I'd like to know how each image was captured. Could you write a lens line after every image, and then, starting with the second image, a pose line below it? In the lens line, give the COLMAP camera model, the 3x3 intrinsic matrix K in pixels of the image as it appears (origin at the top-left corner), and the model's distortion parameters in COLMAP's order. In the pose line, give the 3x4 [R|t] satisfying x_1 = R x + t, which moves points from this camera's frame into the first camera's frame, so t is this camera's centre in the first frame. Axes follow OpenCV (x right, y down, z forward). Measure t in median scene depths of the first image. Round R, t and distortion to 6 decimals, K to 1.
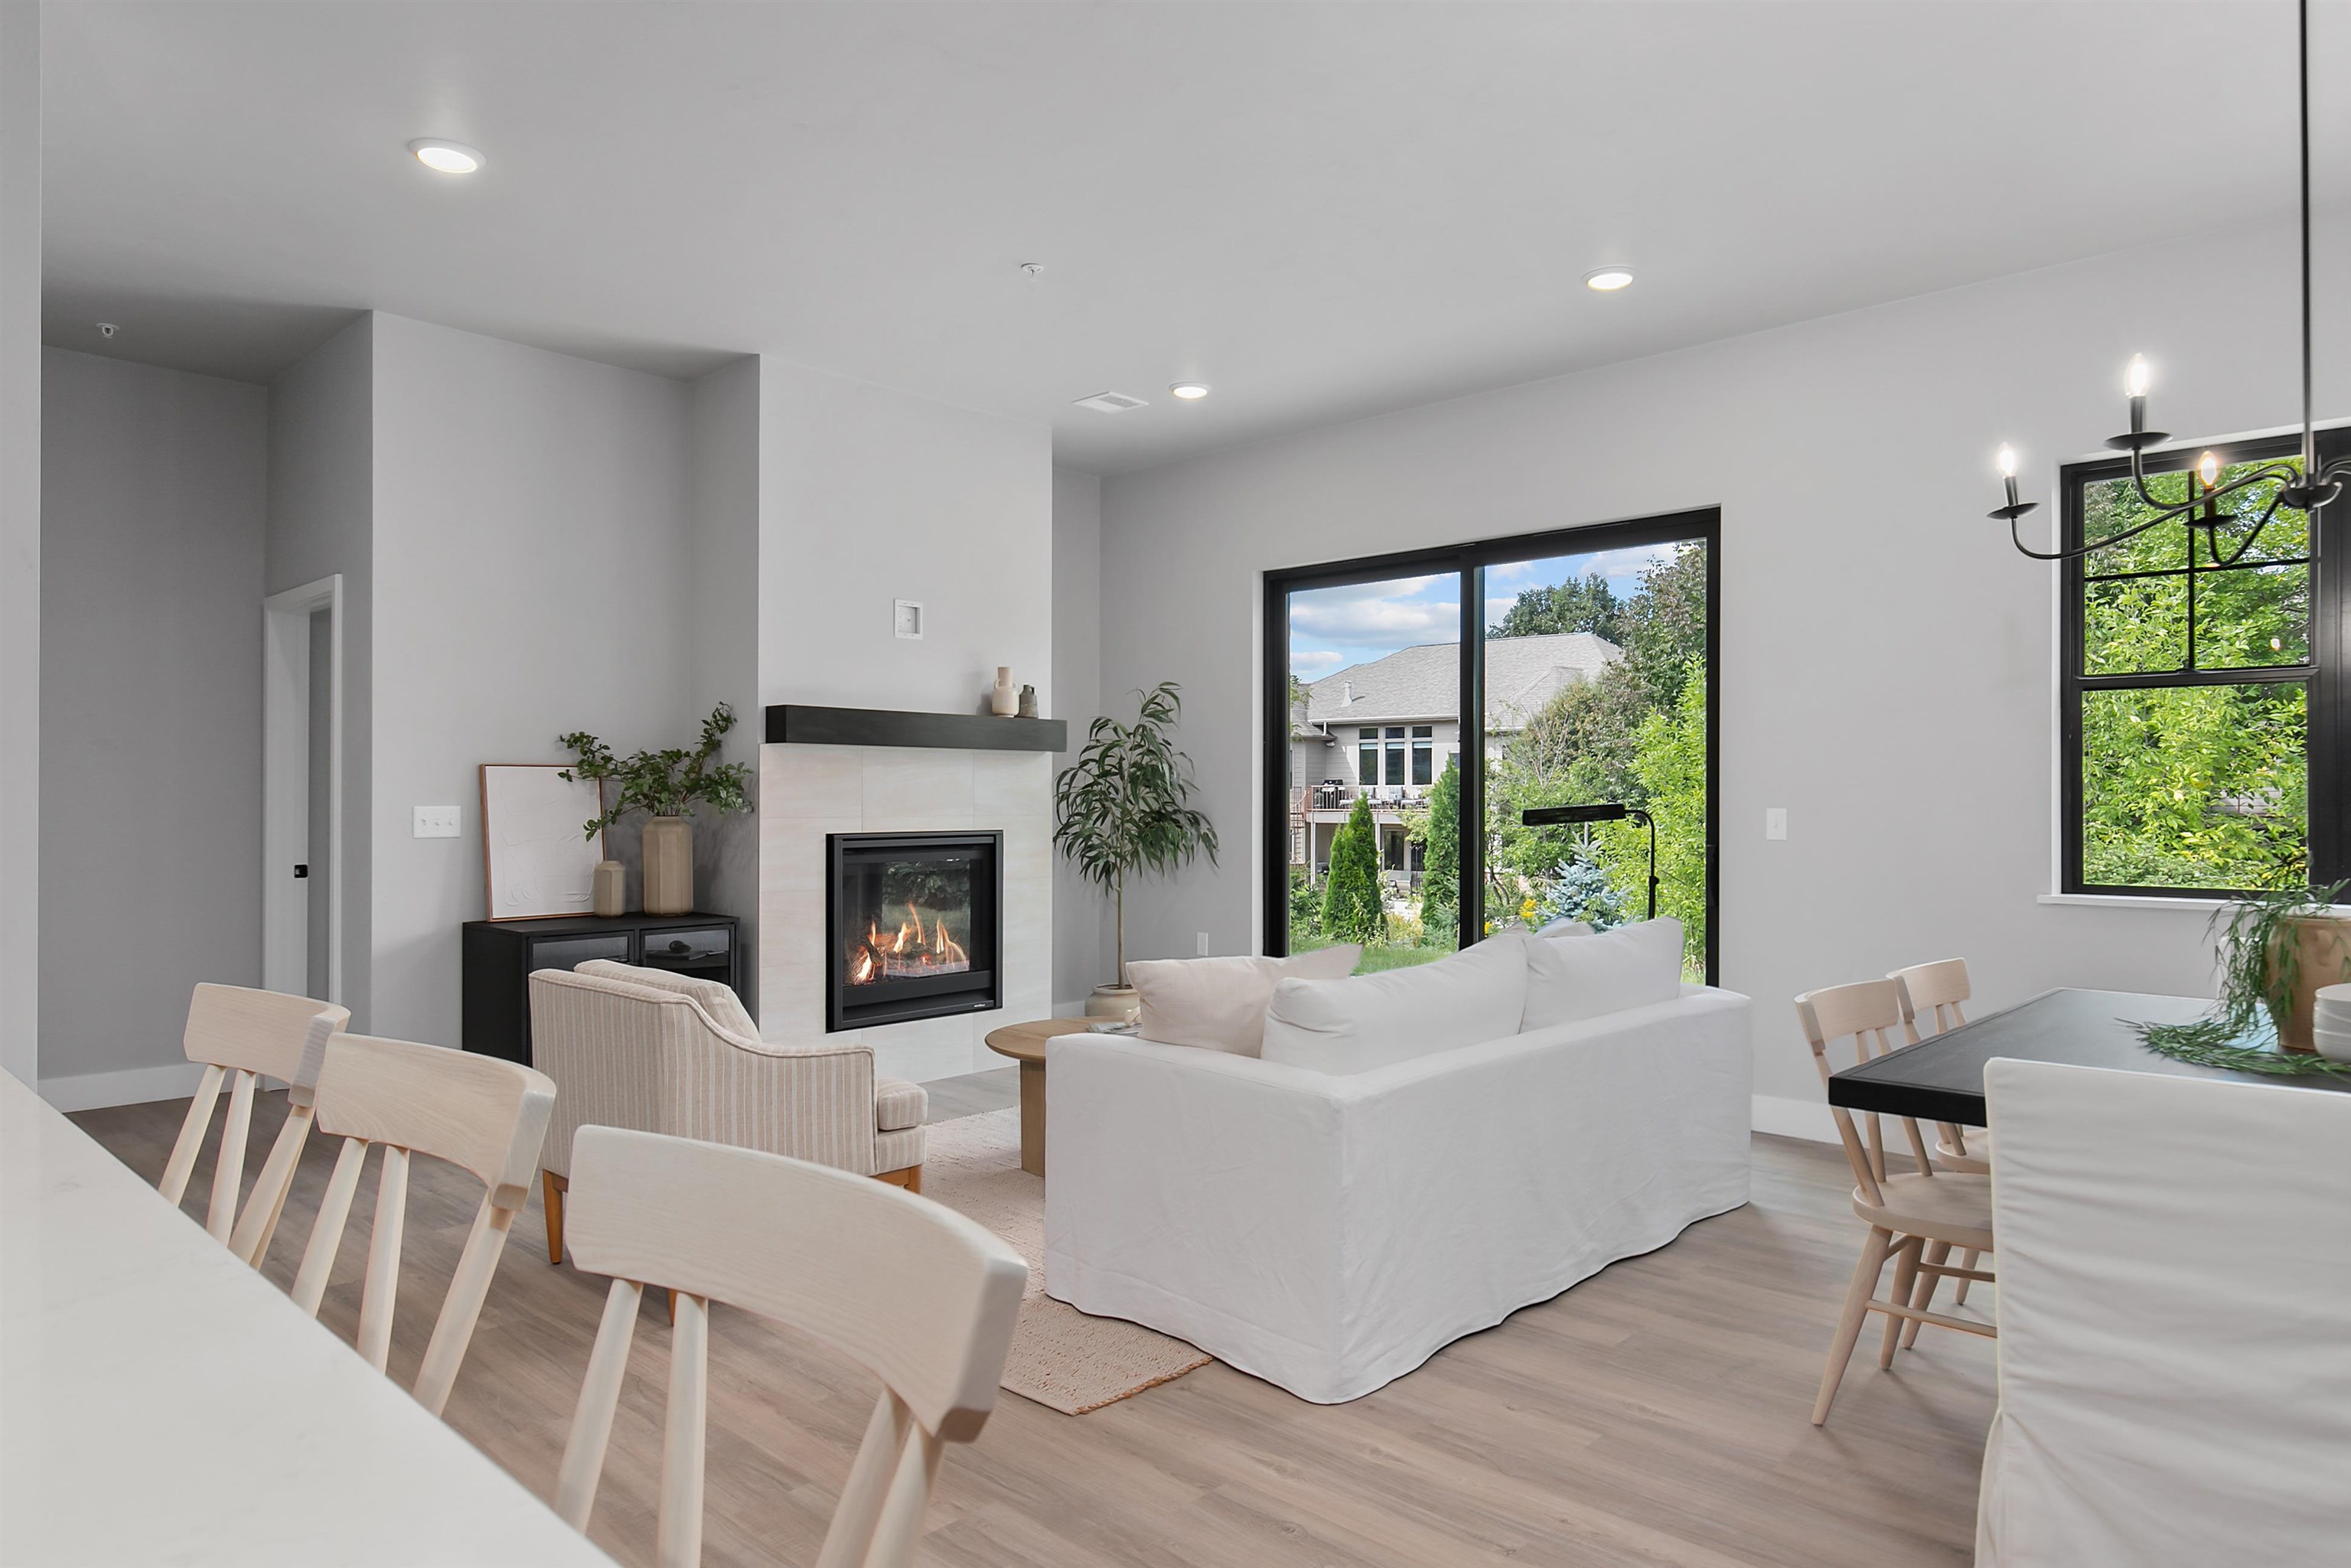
lens RADIAL K [[1407.2, 0, 1177.6], [0, 1407.2, 784.4], [0, 0, 1]] dist [-0.003643, 0.002766]
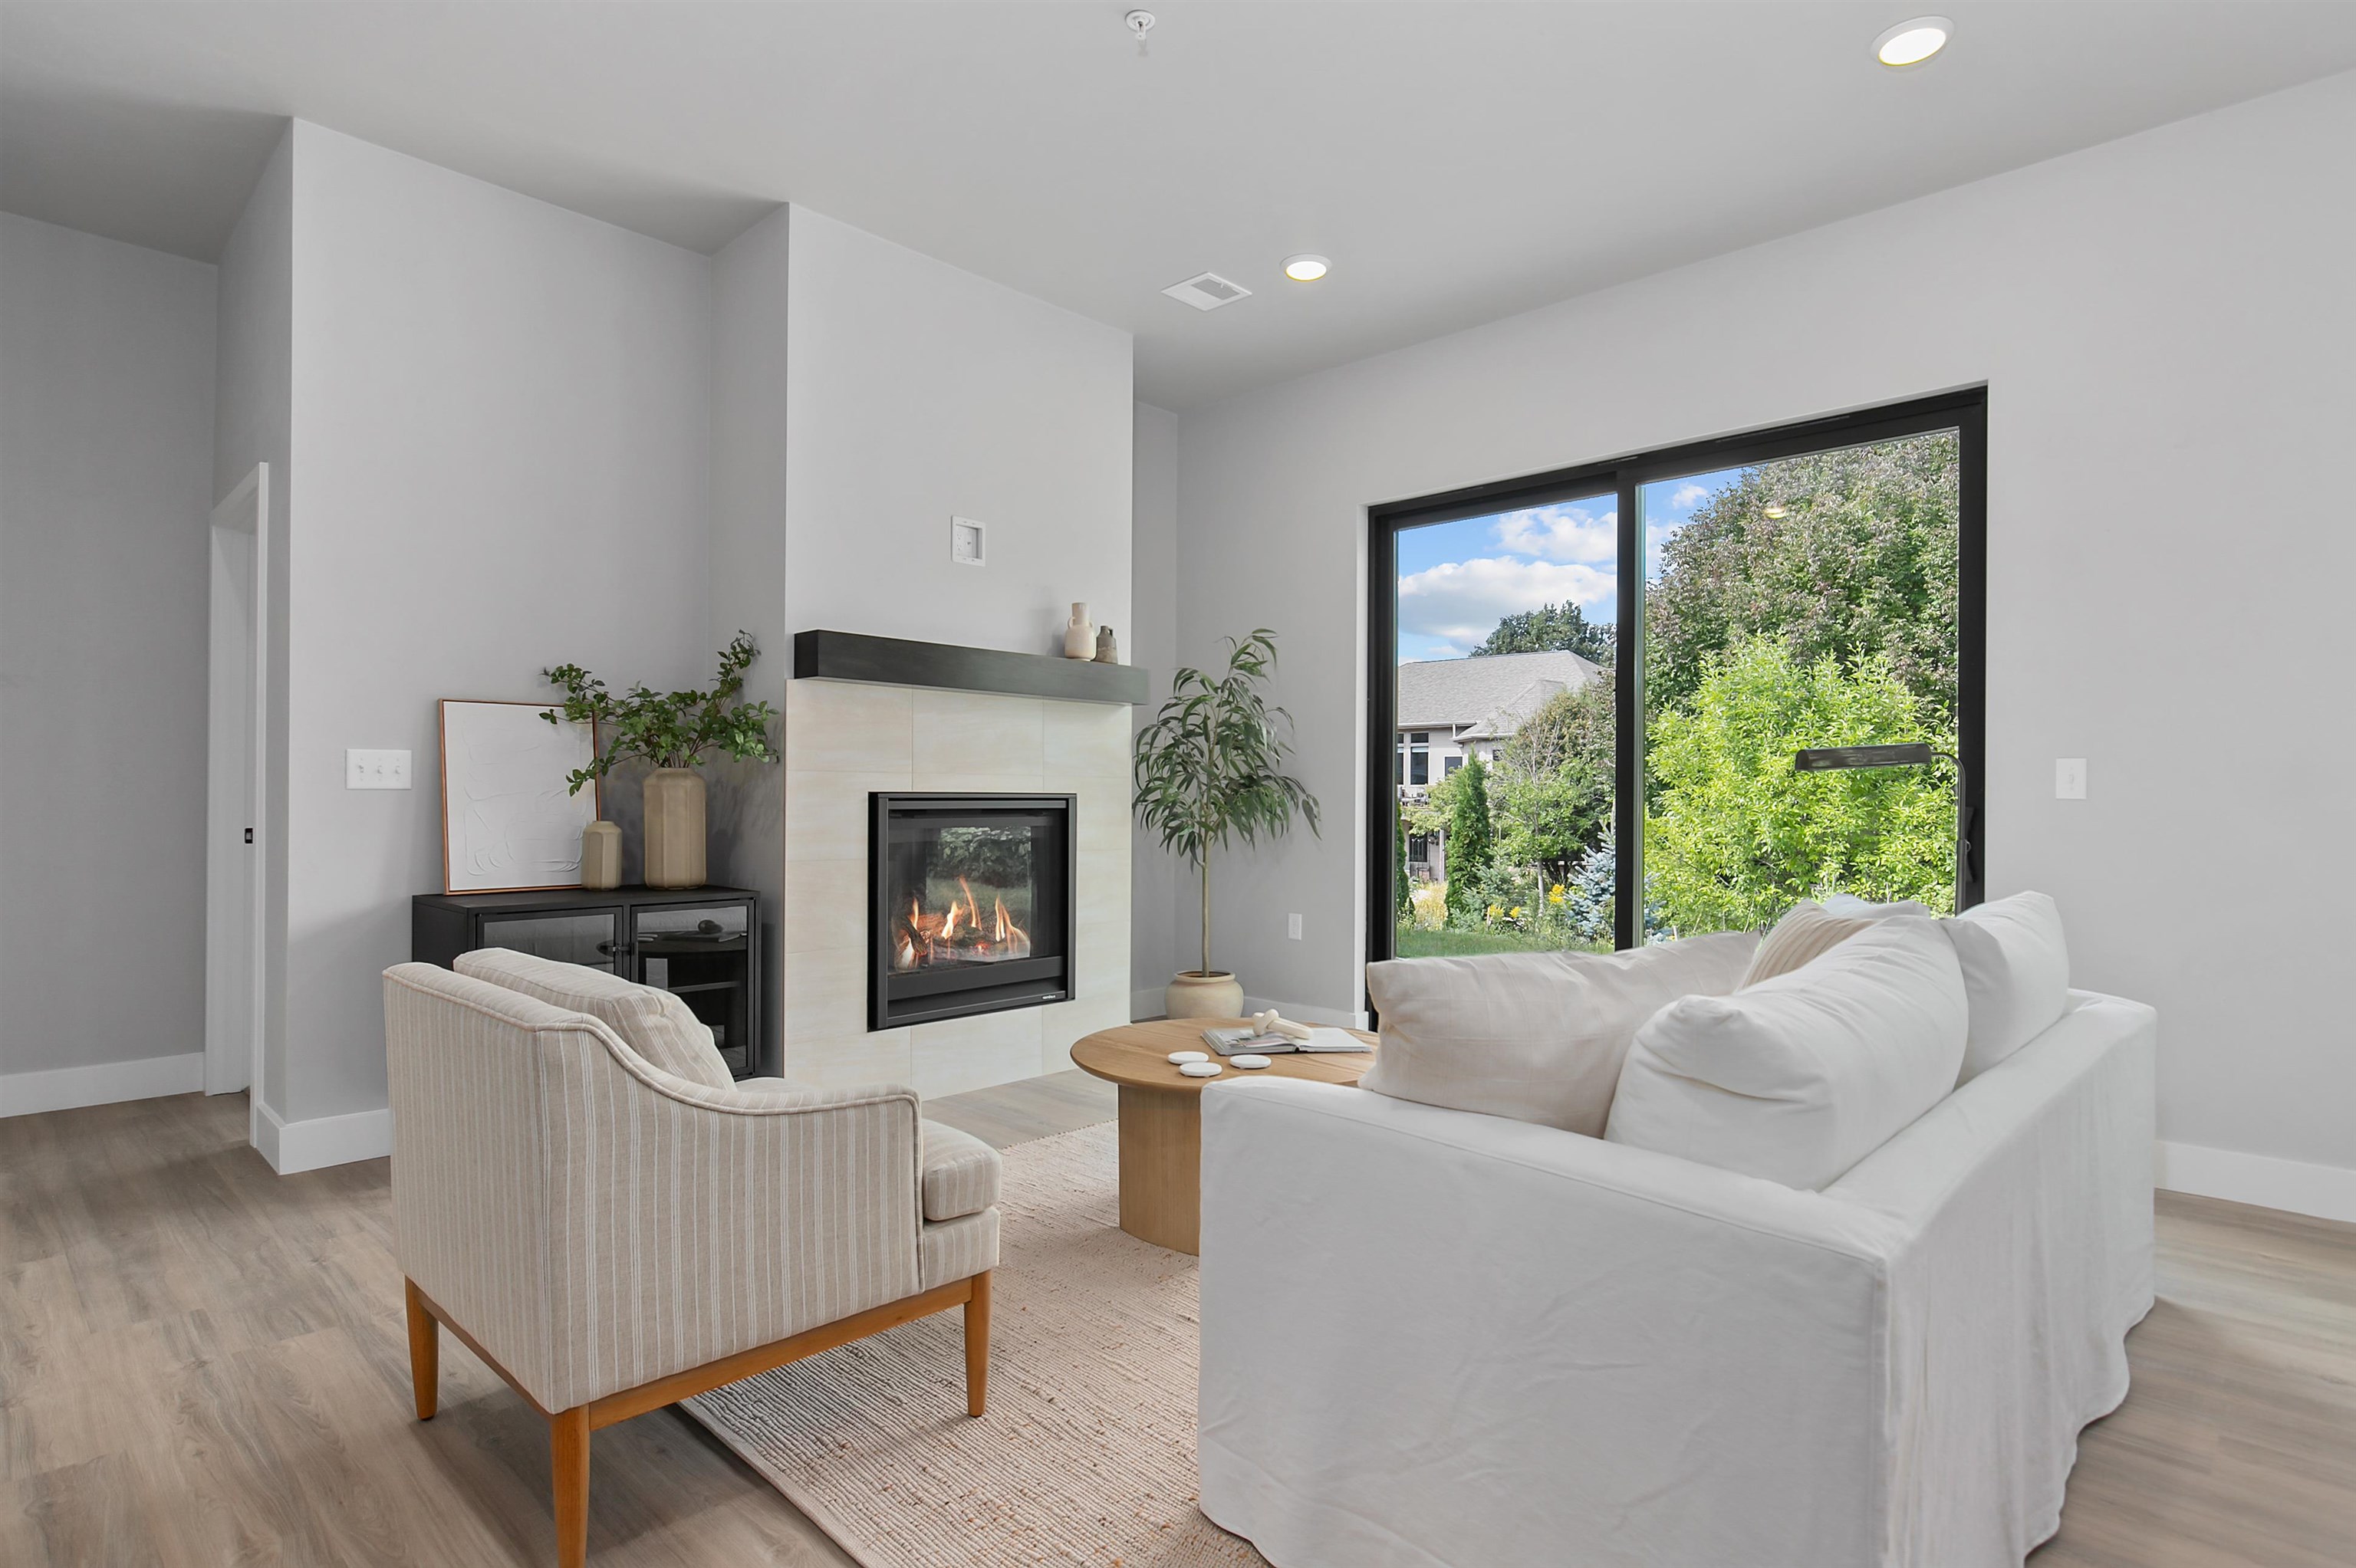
lens RADIAL K [[1190.8, 0, 1180.8], [0, 1190.8, 792.5], [0, 0, 1]] dist [-0.009667, 0.000376]
pose [[0.999963, 0.004613, -0.007297, -0.062571], [-0.004599, 0.999987, 0.002036, 0.034098], [0.007306, -0.002002, 0.999971, 0.309128]]
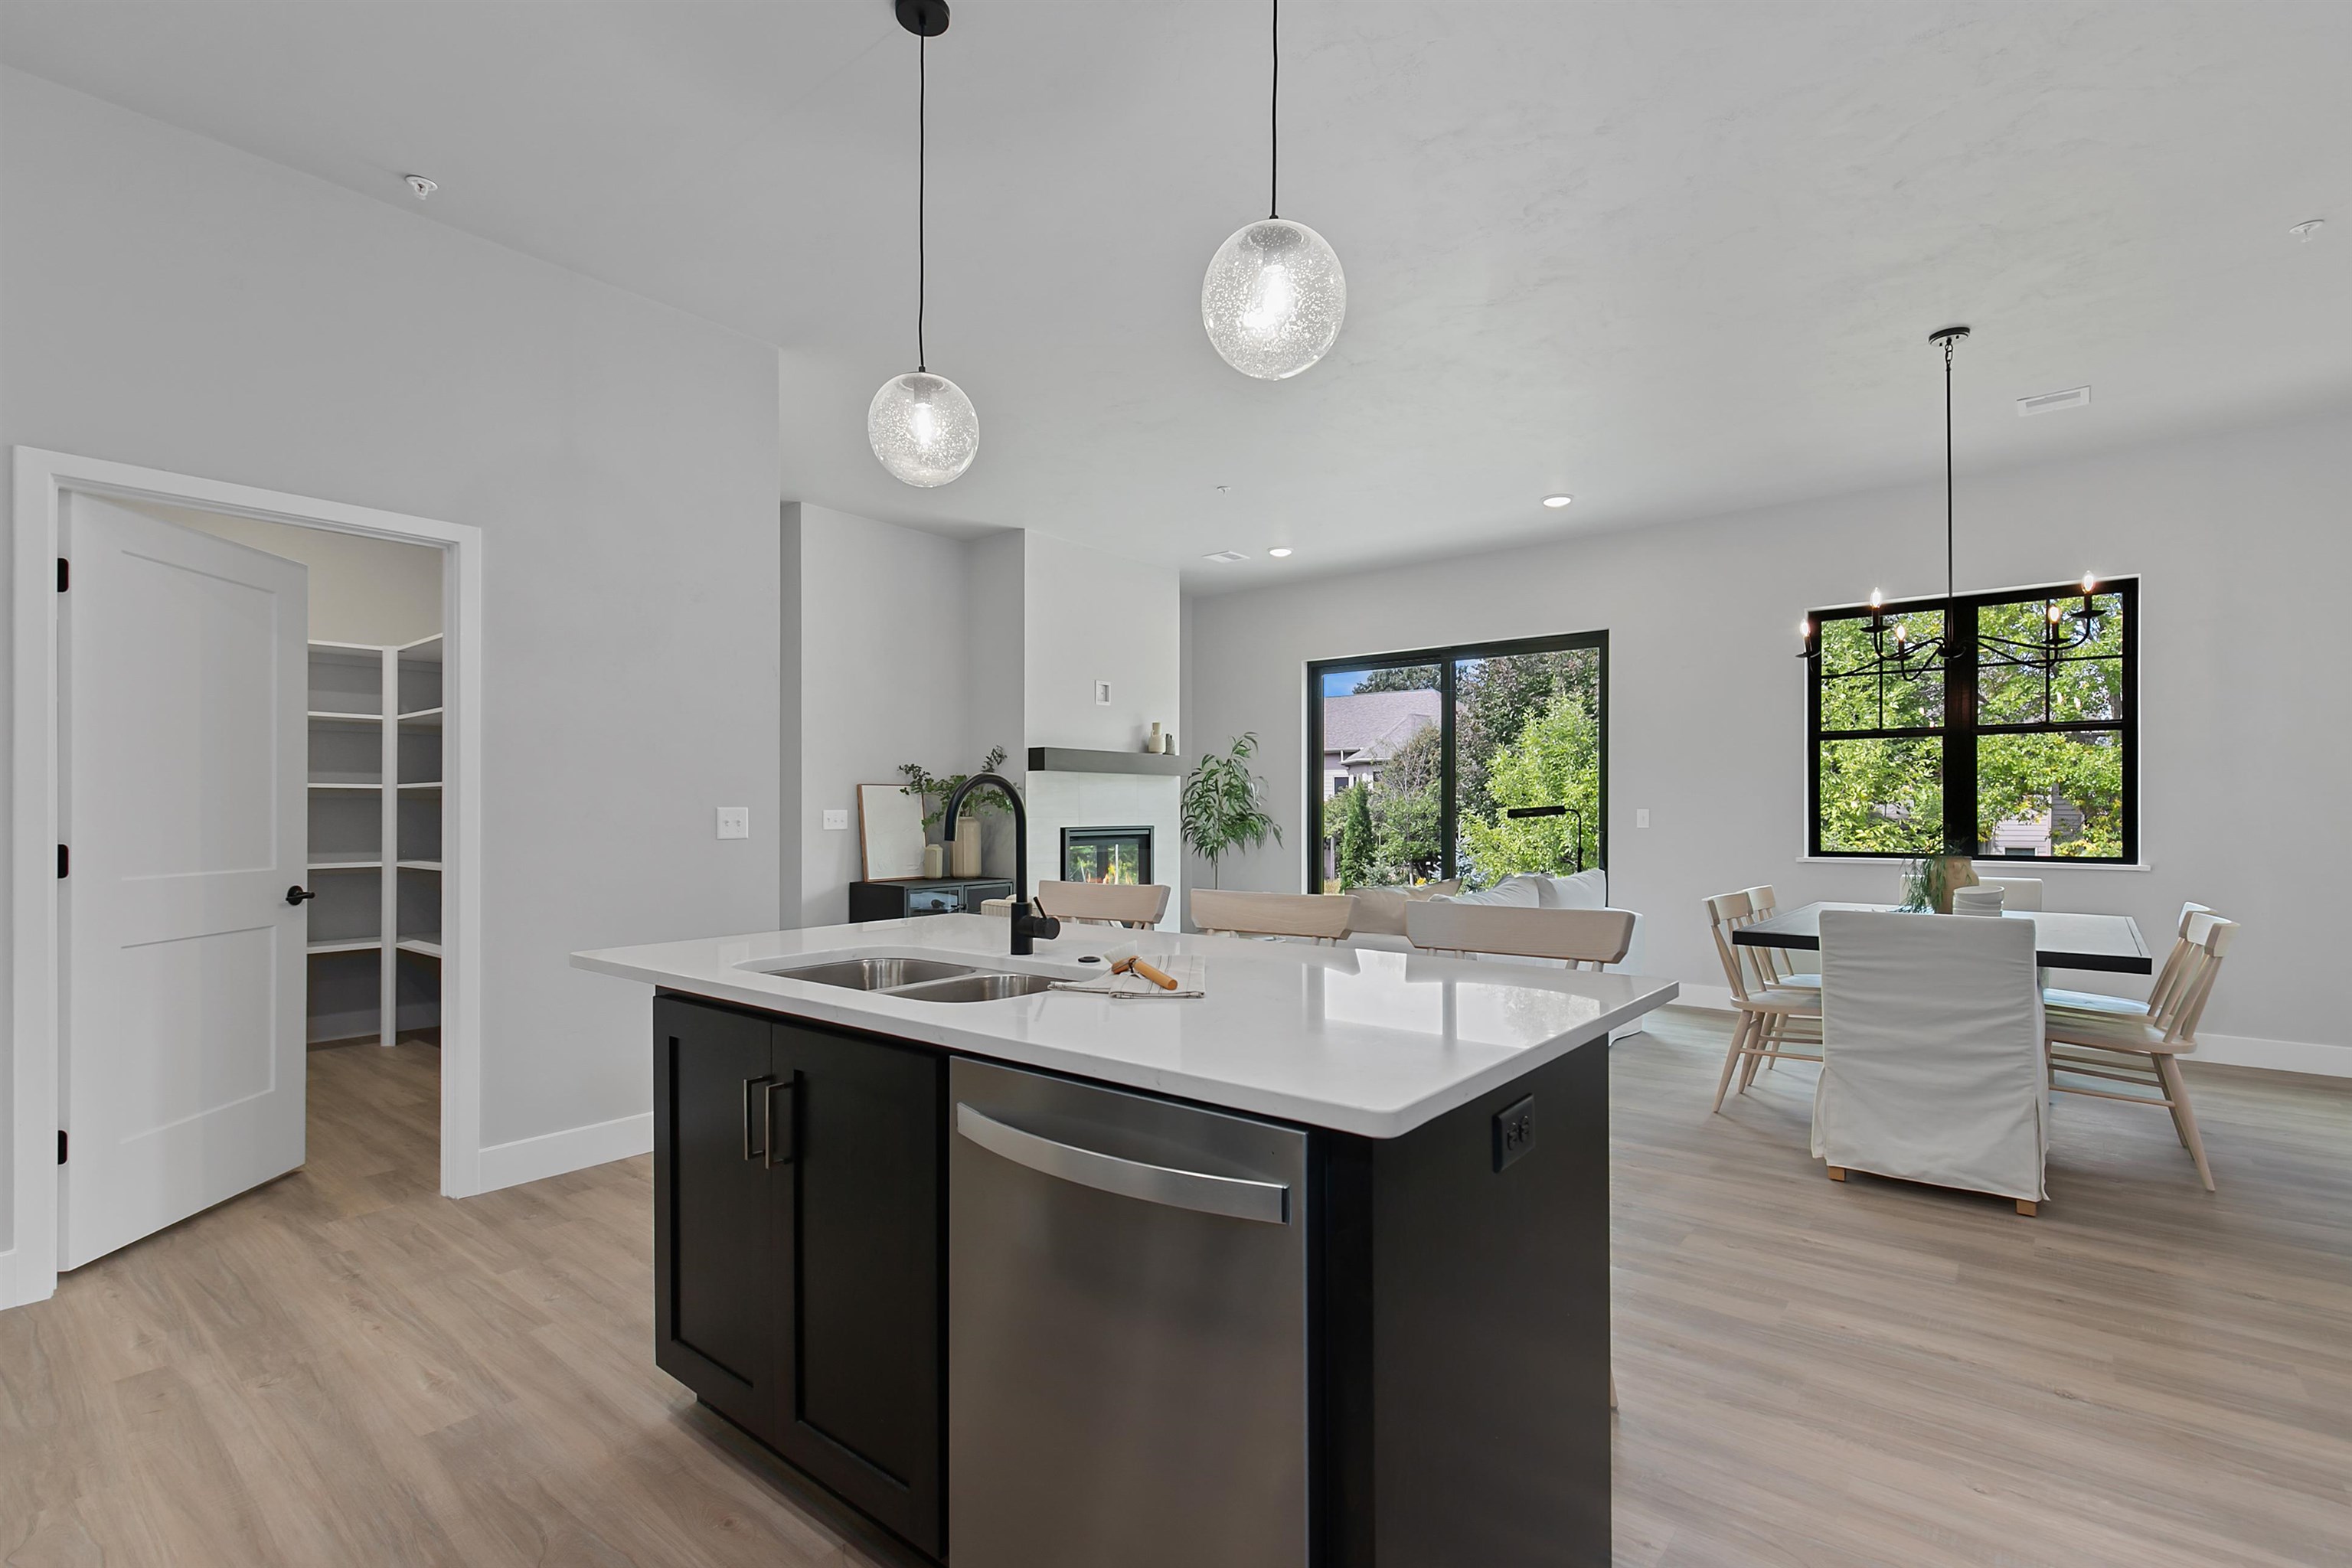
lens RADIAL K [[1081.4, 0, 1175.2], [0, 1081.4, 804.0], [0, 0, 1]] dist [0.003314, 0.000536]
pose [[0.997631, -0.001656, 0.068773, -0.209574], [0.001470, 0.999995, 0.002767, 0.005562], [-0.068777, -0.002659, 0.997629, -0.242547]]
